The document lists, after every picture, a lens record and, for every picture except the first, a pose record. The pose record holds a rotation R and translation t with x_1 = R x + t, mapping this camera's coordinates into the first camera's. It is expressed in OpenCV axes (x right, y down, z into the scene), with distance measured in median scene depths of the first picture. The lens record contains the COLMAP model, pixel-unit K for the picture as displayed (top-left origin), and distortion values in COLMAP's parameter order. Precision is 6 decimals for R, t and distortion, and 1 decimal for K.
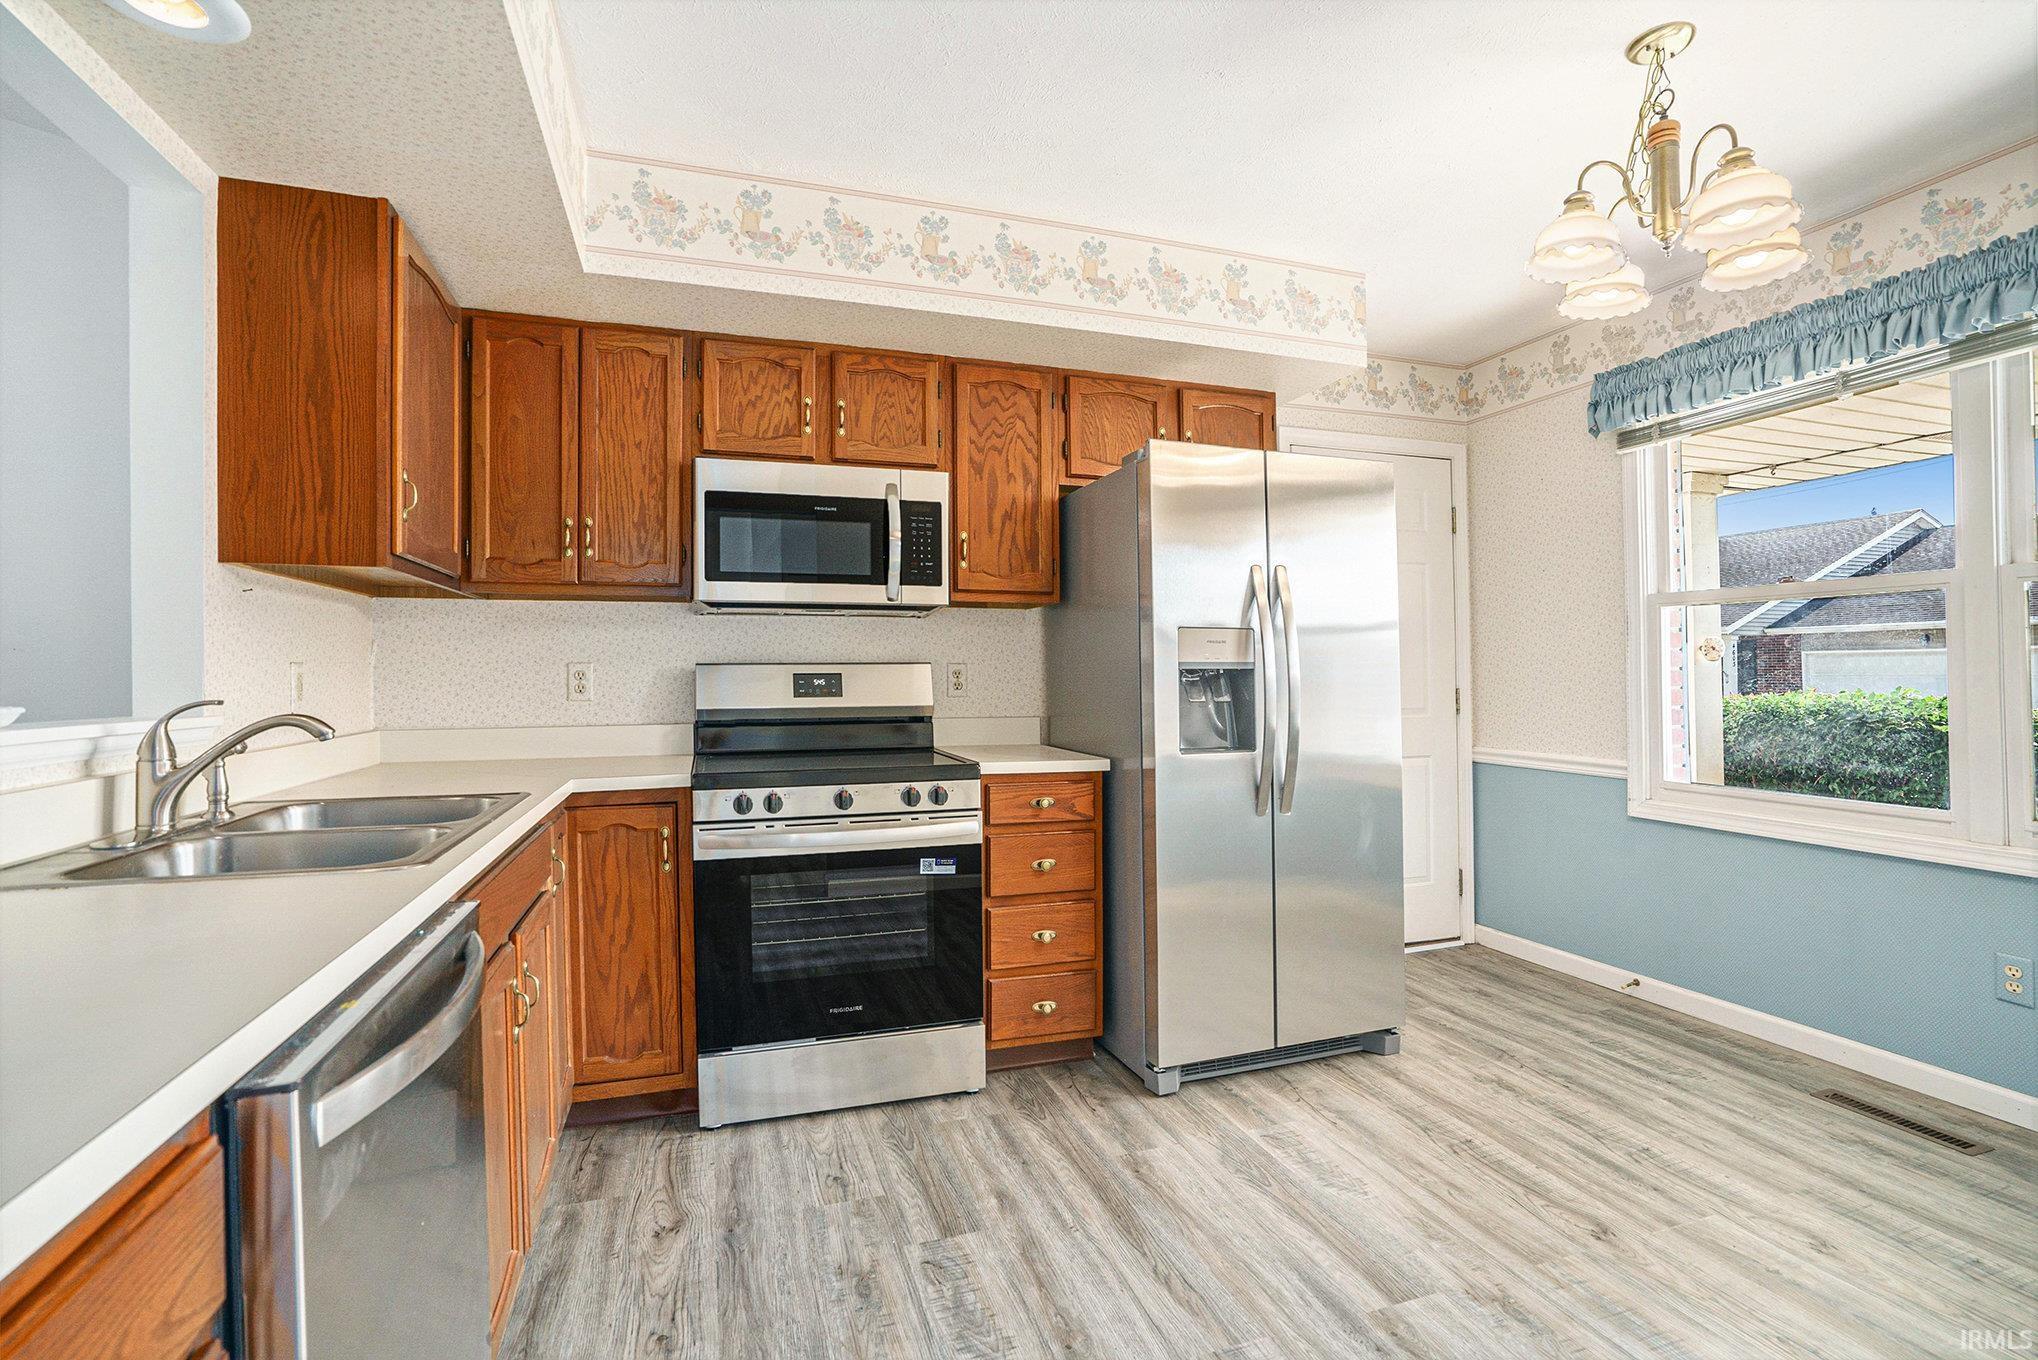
lens RADIAL K [[932.7, 0, 1017.6], [0, 932.7, 676.0], [0, 0, 1]] dist [0.000592, 0.000064]
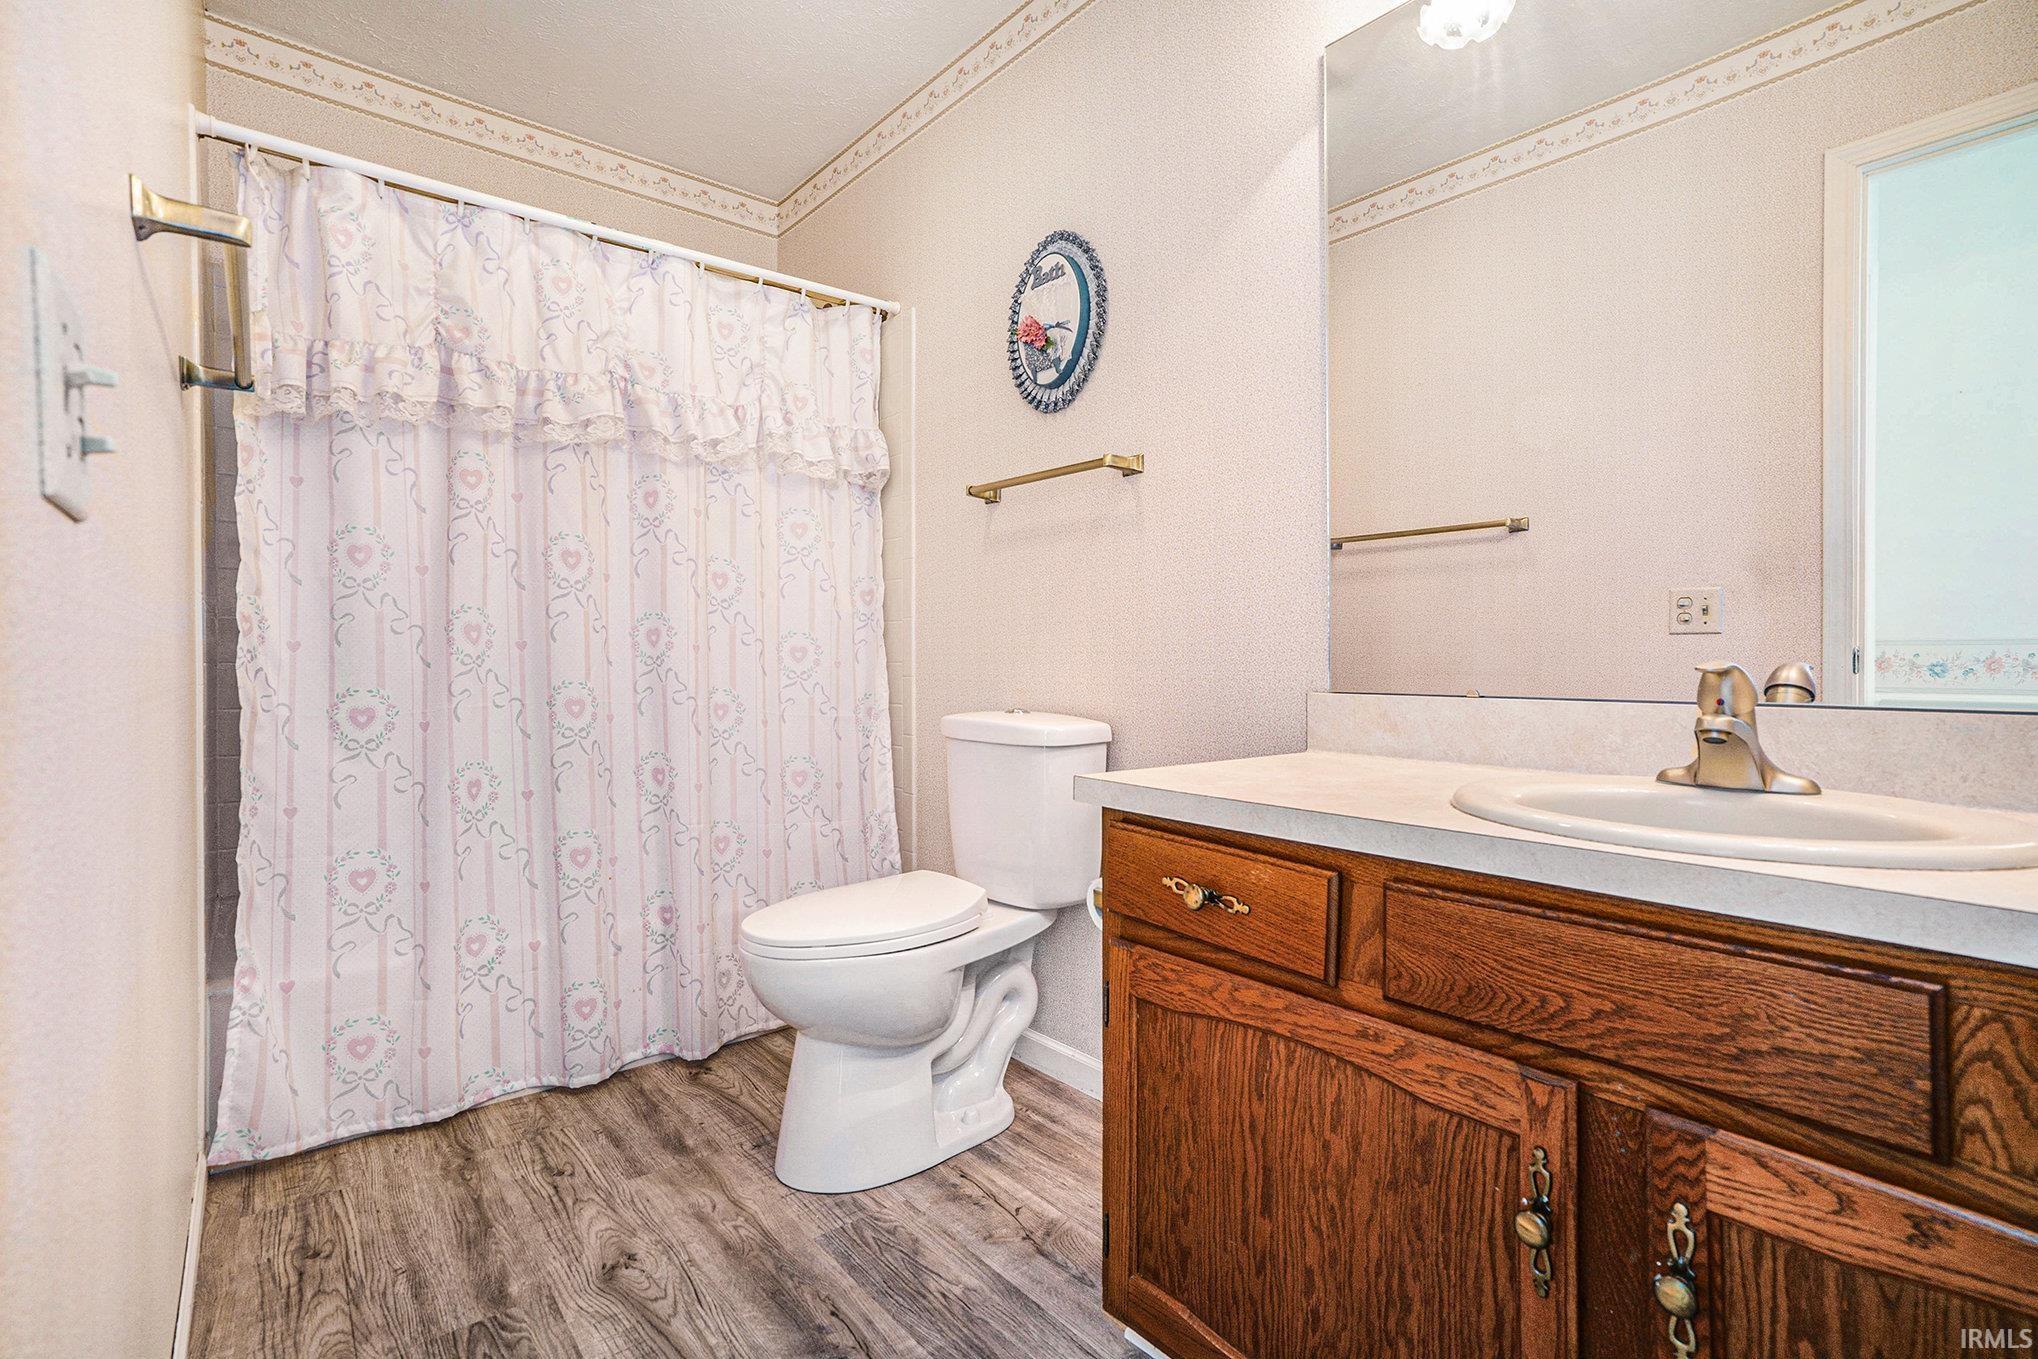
lens RADIAL K [[932.7, 0, 1019.7], [0, 932.7, 670.2], [0, 0, 1]] dist [0.000592, 0.000064]
pose [[-0.937276, 0.007658, -0.348505, -0.659983], [0.006626, 0.999969, 0.004154, 0.146691], [0.348526, 0.001584, -0.937298, 1.932074]]
